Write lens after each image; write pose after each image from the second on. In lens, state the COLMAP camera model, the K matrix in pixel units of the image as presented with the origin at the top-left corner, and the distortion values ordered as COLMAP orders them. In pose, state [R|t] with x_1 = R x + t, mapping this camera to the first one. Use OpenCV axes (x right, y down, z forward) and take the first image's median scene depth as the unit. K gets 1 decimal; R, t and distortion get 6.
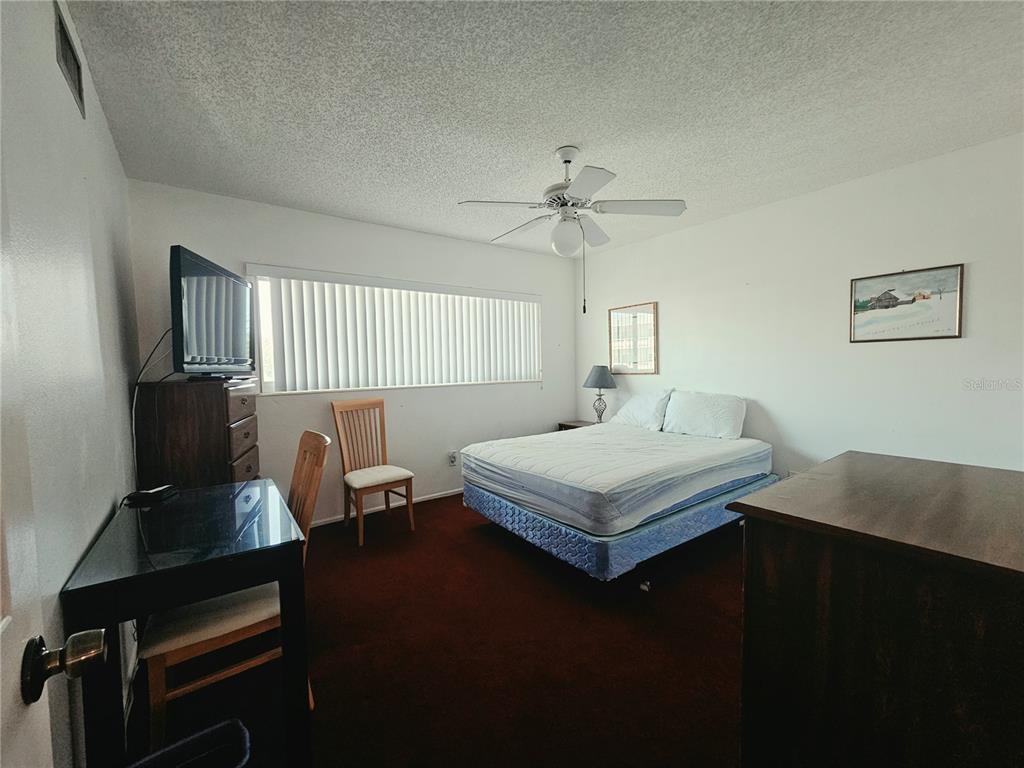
lens RADIAL K [[419.7, 0, 513.7], [0, 419.7, 384.0], [0, 0, 1]] dist [0.001966, -0.001557]
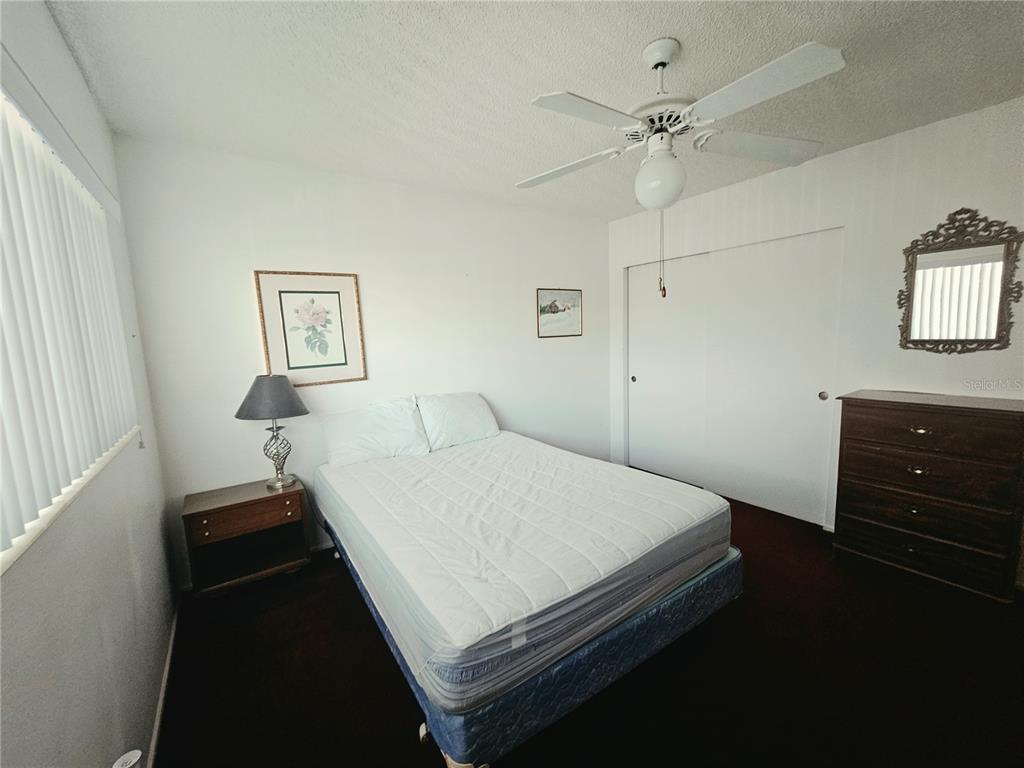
lens RADIAL K [[419.7, 0, 513.2], [0, 419.7, 383.2], [0, 0, 1]] dist [0.001966, -0.001557]
pose [[0.020363, -0.105991, 0.994159, -0.521532], [0.084017, 0.991029, 0.103937, -0.103325], [-0.996256, 0.081410, 0.029086, 1.084739]]
